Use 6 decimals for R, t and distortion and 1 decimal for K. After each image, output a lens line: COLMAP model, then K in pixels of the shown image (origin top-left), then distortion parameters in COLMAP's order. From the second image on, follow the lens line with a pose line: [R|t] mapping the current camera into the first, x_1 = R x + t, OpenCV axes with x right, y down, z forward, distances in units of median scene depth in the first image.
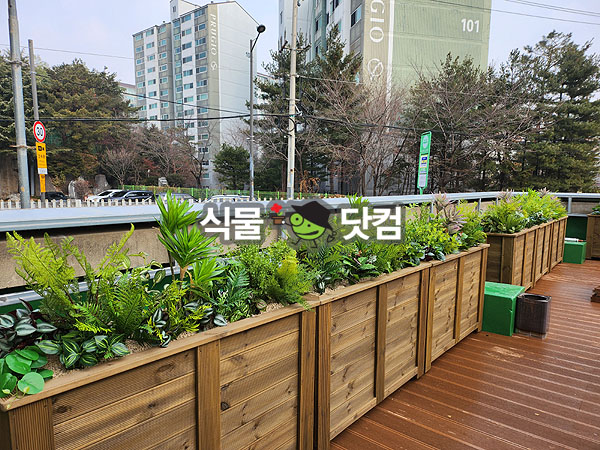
lens RADIAL K [[410.5, 0, 299.6], [0, 410.5, 234.3], [0, 0, 1]] dist [-0.003499, -0.003976]
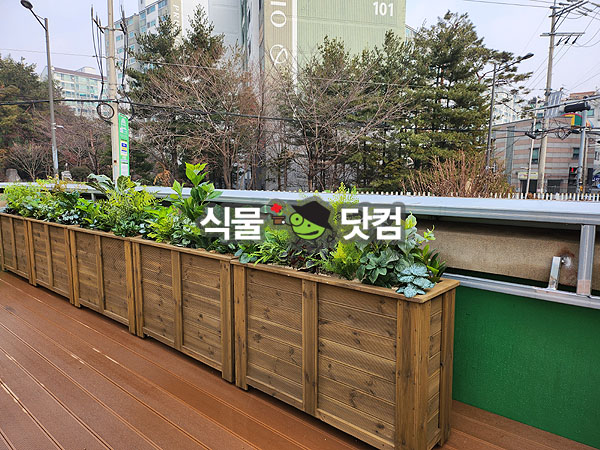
lens RADIAL K [[426.7, 0, 300.0], [0, 426.7, 225.0], [0, 0, 1]] dist [-0.004499, -0.004029]
pose [[0.999755, 0.003092, -0.021905, 0.250899], [-0.003571, 0.999755, -0.021867, -0.000357], [0.021832, 0.021940, 0.999521, 0.045680]]
